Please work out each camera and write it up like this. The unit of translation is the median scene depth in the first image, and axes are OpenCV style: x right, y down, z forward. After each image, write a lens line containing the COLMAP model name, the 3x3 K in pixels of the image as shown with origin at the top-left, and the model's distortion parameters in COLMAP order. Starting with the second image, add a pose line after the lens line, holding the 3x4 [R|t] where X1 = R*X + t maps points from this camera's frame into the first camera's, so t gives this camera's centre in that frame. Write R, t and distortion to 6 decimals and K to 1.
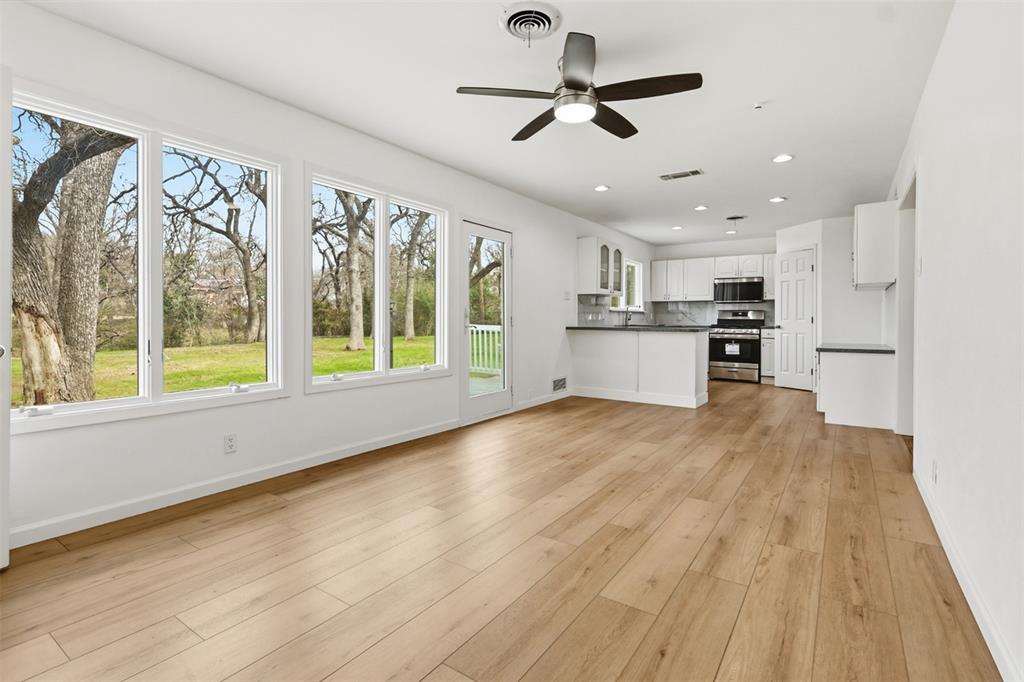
lens RADIAL K [[489.1, 0, 509.3], [0, 489.1, 331.4], [0, 0, 1]] dist [-0.006616, -0.000442]
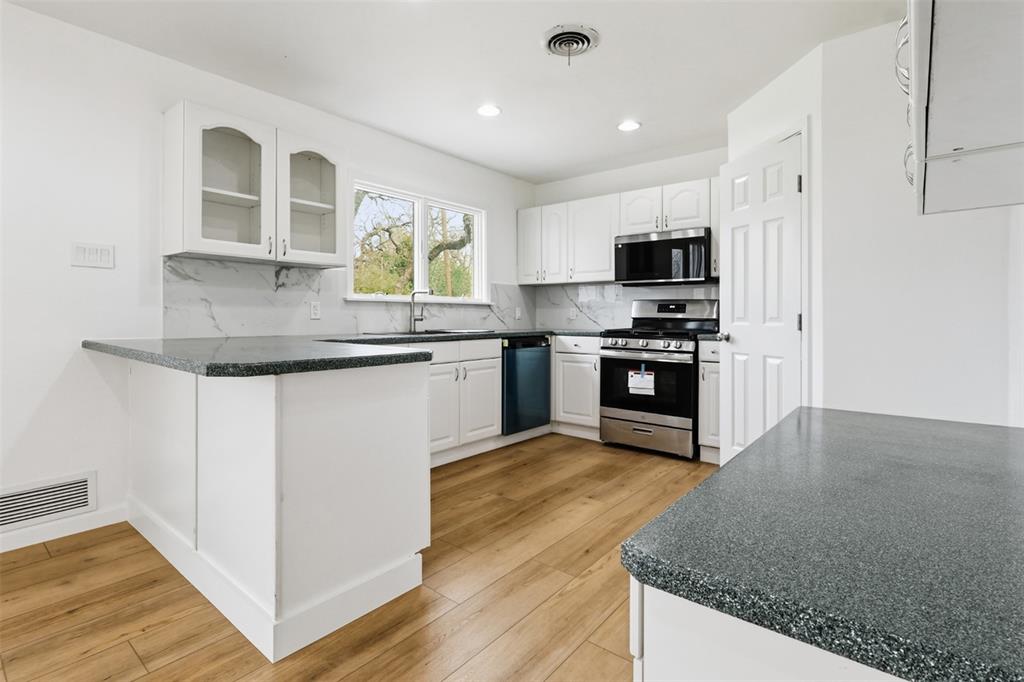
lens RADIAL K [[489.1, 0, 524.5], [0, 489.1, 322.7], [0, 0, 1]] dist [-0.006616, -0.000442]
pose [[0.997992, -0.001530, -0.063322, 0.378386], [0.001385, 0.999996, -0.002335, -0.020261], [0.063325, 0.002243, 0.997990, 0.533704]]
